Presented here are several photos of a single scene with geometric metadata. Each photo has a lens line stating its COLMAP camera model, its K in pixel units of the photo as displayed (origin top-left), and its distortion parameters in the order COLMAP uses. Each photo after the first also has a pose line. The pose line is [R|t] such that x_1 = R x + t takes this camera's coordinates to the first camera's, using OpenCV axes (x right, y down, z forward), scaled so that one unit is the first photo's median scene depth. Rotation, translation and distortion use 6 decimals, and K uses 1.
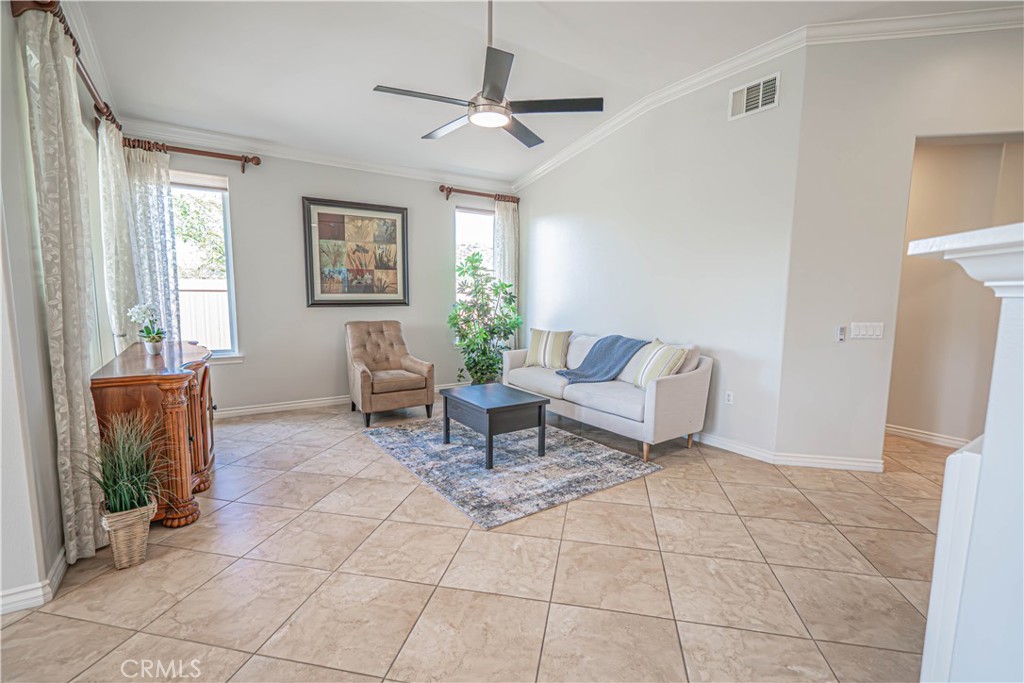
lens RADIAL K [[465.9, 0, 507.7], [0, 465.9, 345.2], [0, 0, 1]] dist [-0.002096, 0.000859]
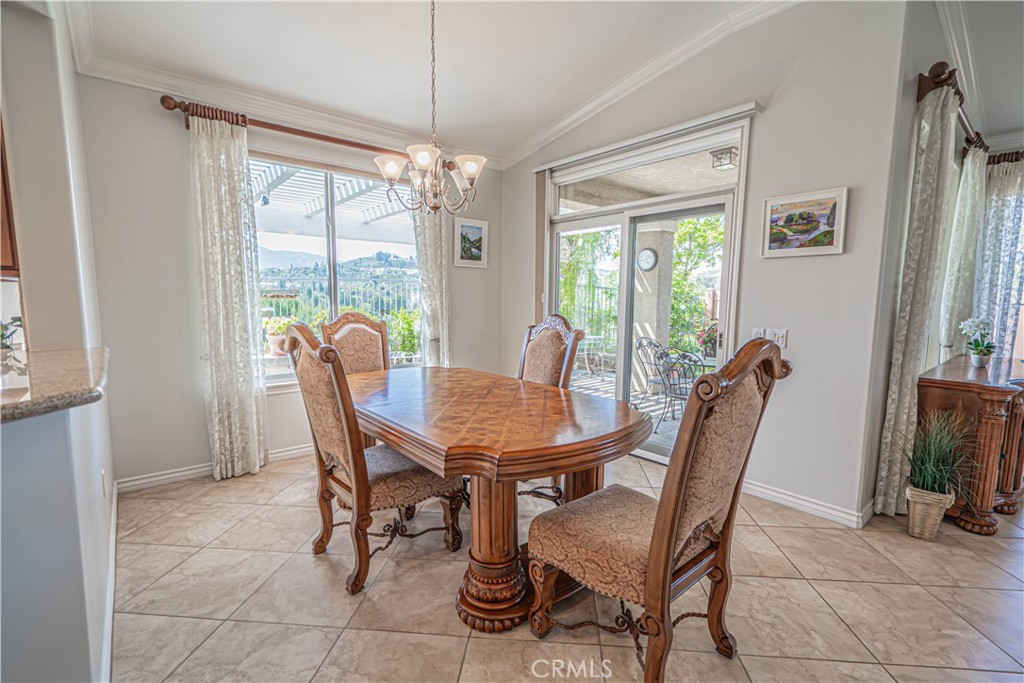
lens RADIAL K [[465.9, 0, 512.7], [0, 465.9, 352.4], [0, 0, 1]] dist [-0.002096, 0.000859]
pose [[0.131353, 0.108095, -0.985425, 0.103088], [-0.117485, 0.988730, 0.092797, 0.012367], [0.984349, 0.103583, 0.142572, -0.146642]]
